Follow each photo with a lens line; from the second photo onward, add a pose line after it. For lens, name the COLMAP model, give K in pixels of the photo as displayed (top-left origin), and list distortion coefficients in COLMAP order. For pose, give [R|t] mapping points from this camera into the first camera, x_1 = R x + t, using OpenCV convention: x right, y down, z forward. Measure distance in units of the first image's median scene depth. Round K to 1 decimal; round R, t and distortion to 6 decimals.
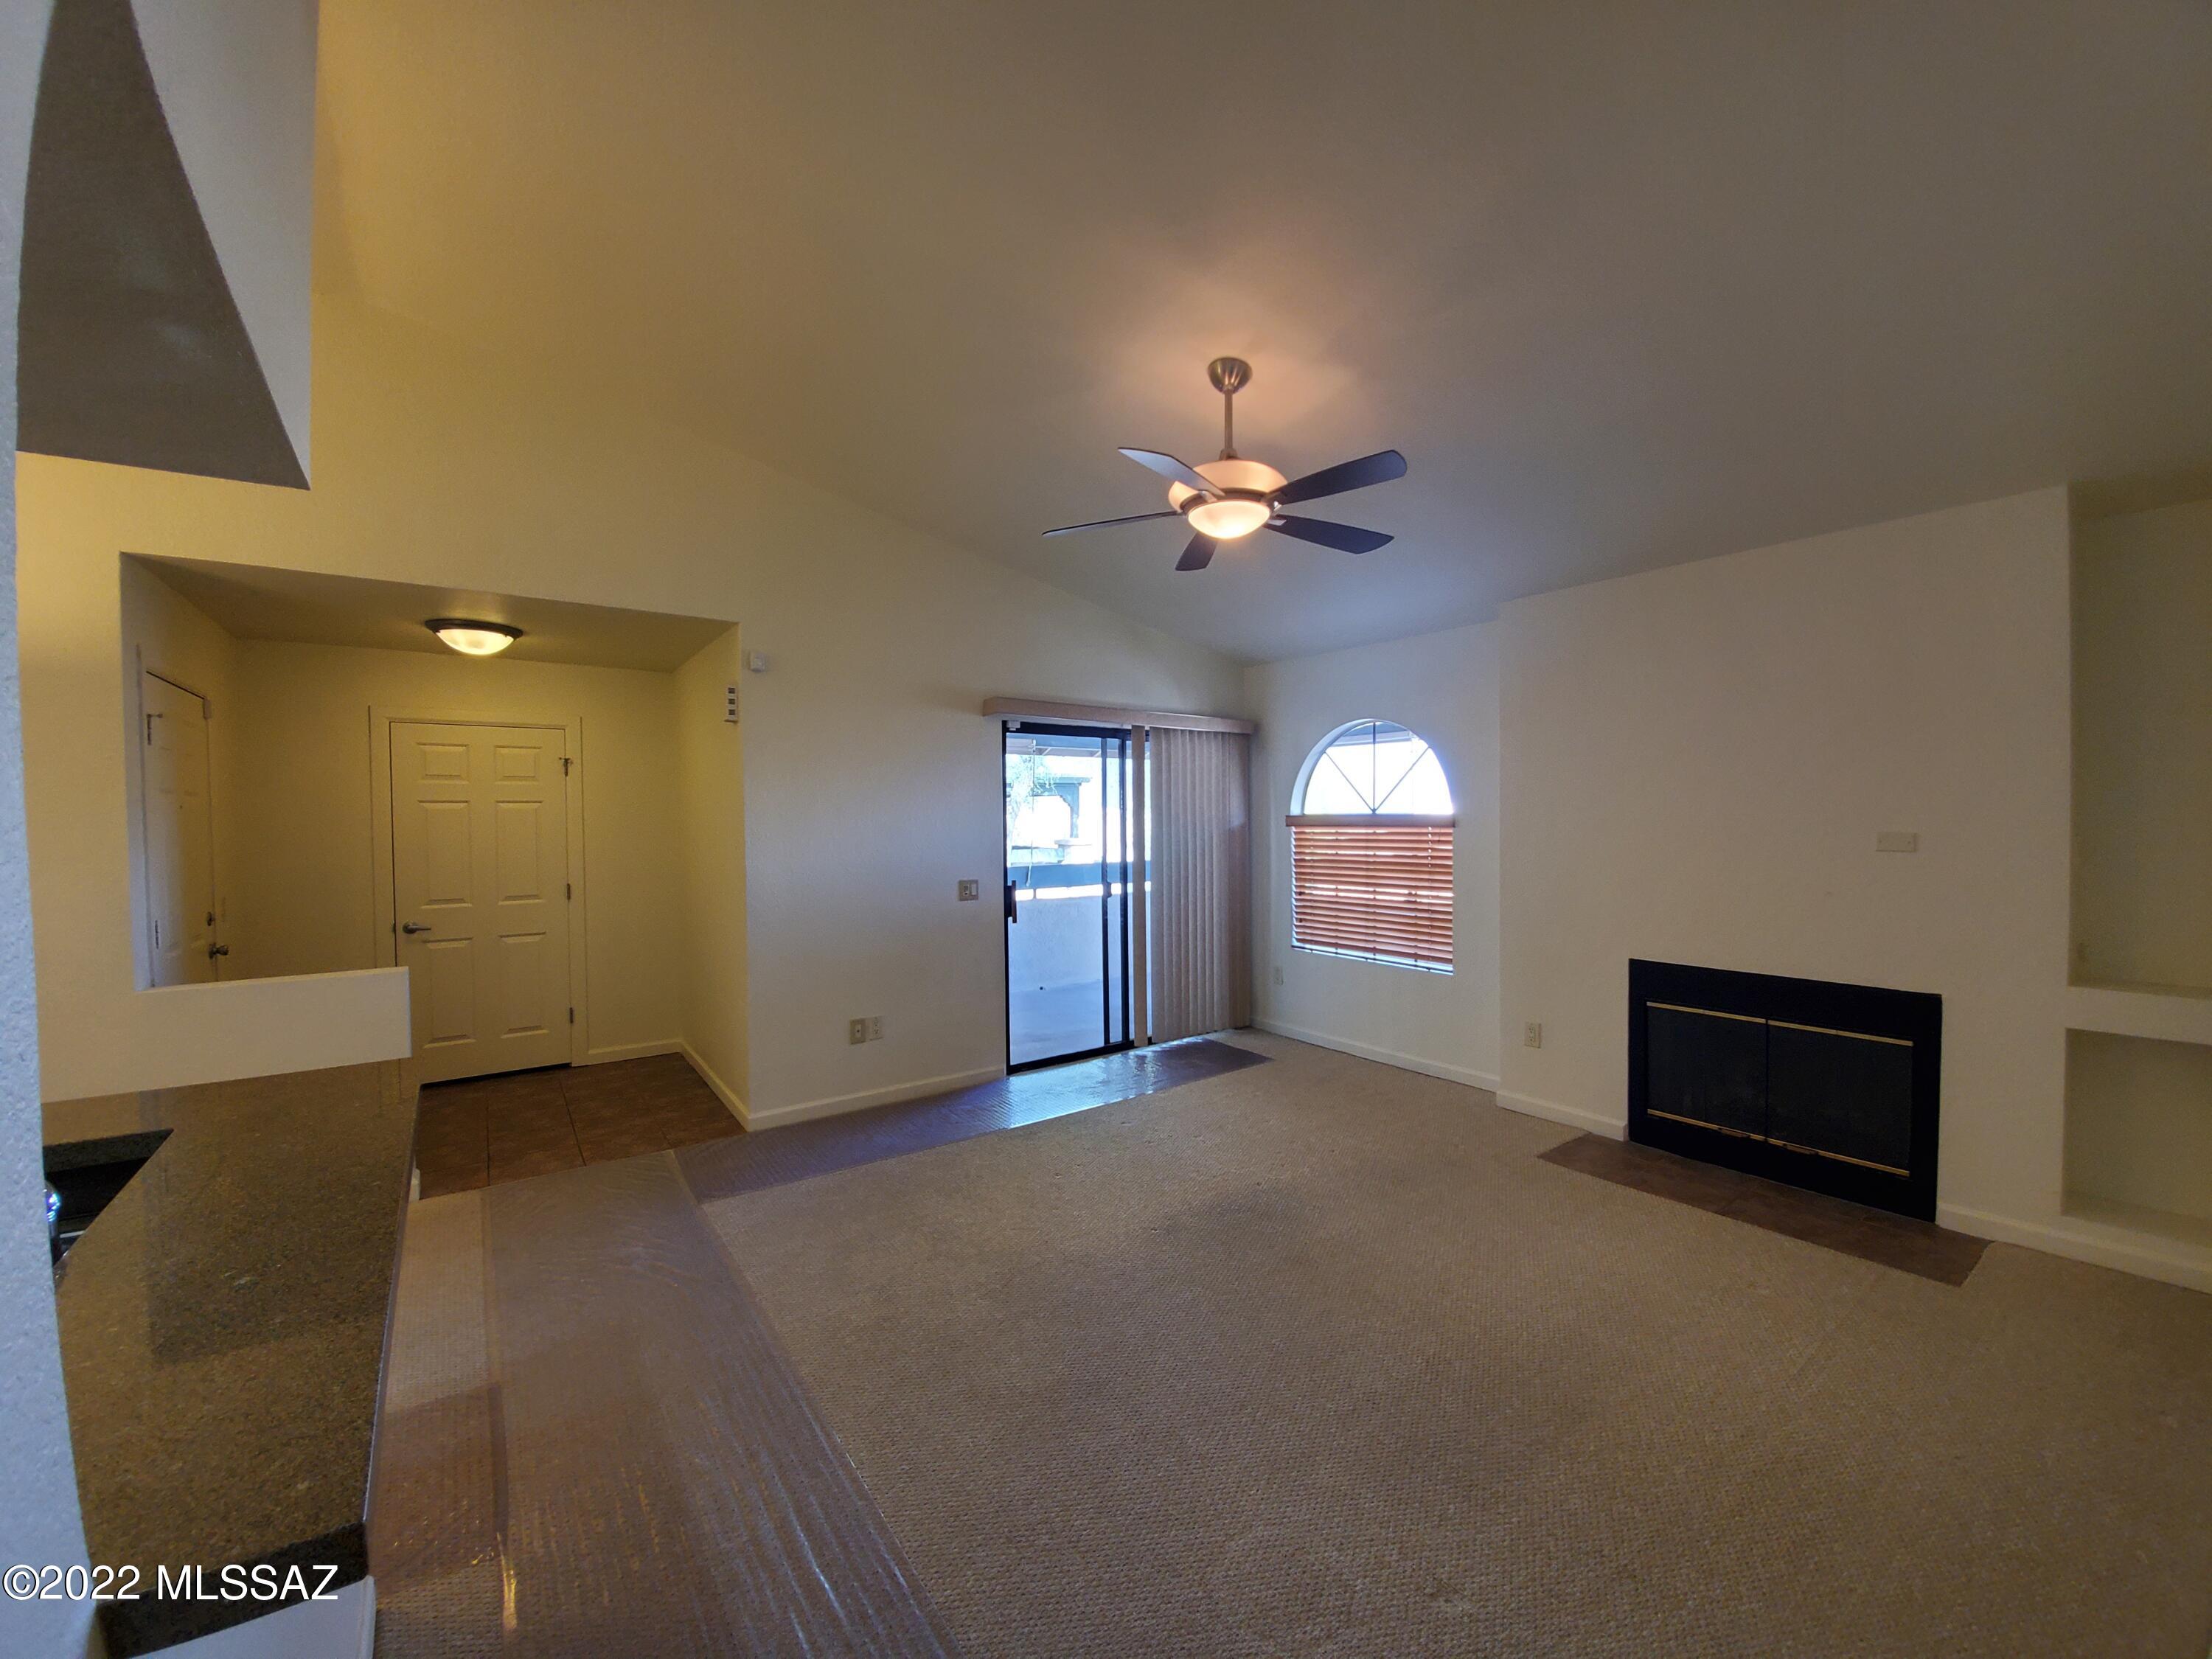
lens RADIAL K [[868.2, 0, 1112.6], [0, 868.2, 828.7], [0, 0, 1]] dist [0.002037, -0.013879]
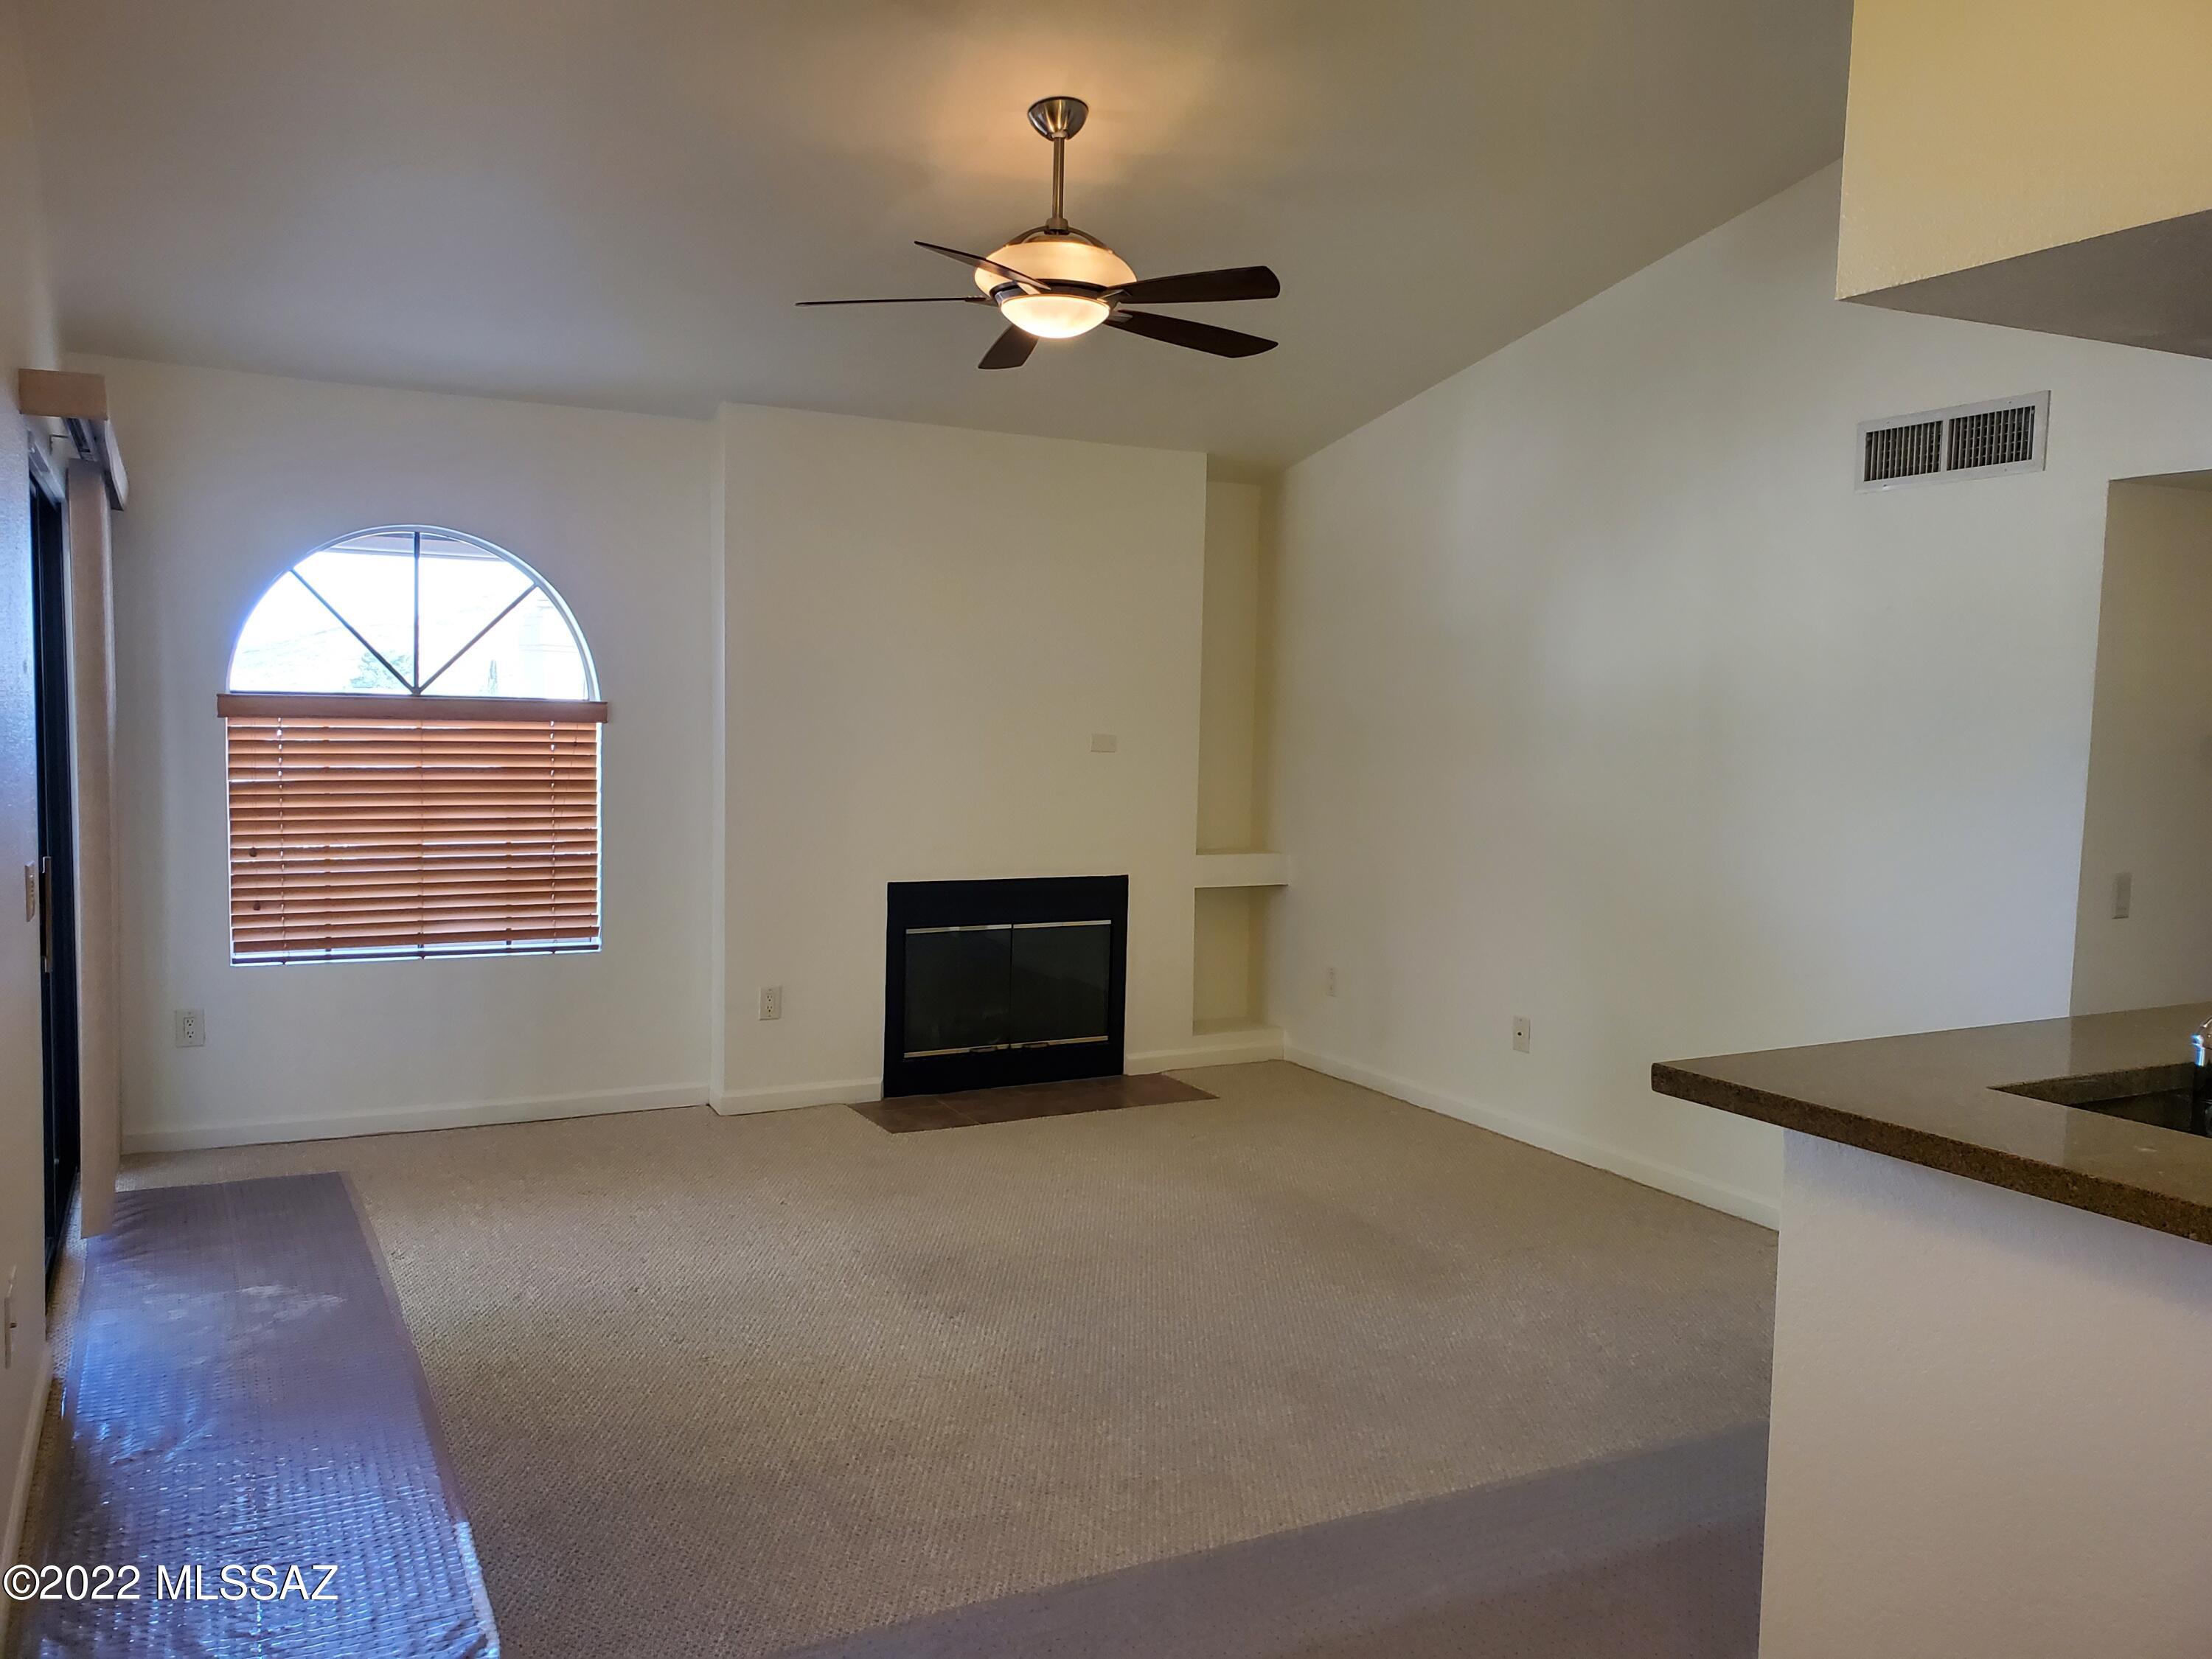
lens RADIAL K [[1701.6, 0, 1106.0], [0, 1701.6, 829.5], [0, 0, 1]] dist [-0.001701, -0.004327]
pose [[0.144084, -0.061676, 0.987642, -0.814571], [-0.009022, 0.997932, 0.063635, -0.005532], [-0.989524, -0.018079, 0.143229, 0.456539]]
